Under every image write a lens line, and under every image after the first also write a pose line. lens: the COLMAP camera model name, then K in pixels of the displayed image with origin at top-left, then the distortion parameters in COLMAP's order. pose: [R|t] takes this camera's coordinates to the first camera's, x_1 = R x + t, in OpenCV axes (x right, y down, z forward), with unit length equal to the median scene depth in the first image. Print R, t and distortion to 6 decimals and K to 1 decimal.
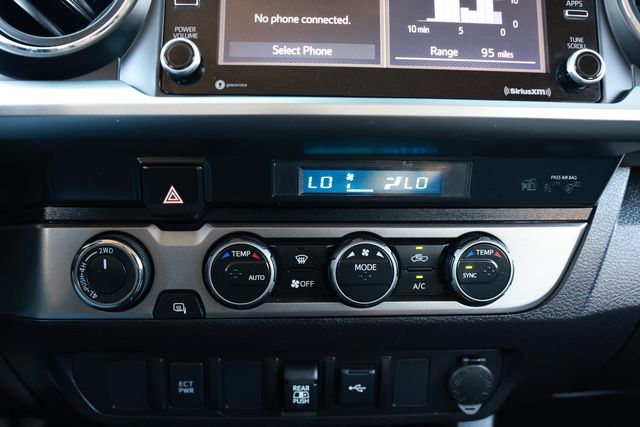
lens RADIAL K [[611.7, 0, 320.0], [0, 611.7, 213.5], [0, 0, 1]] dist [-0.150628, -0.001714]
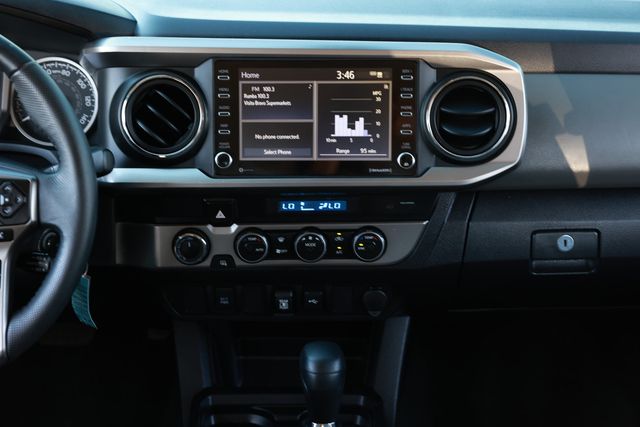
lens RADIAL K [[1066.6, 0, 320.0], [0, 1066.6, 213.5], [0, 0, 1]] dist [0.046360, 0.107922]
pose [[0.997963, 0.002976, -0.063732, 0.344824], [0.008939, 0.982538, 0.185846, -0.710709], [0.063172, -0.186037, 0.980510, -2.625256]]
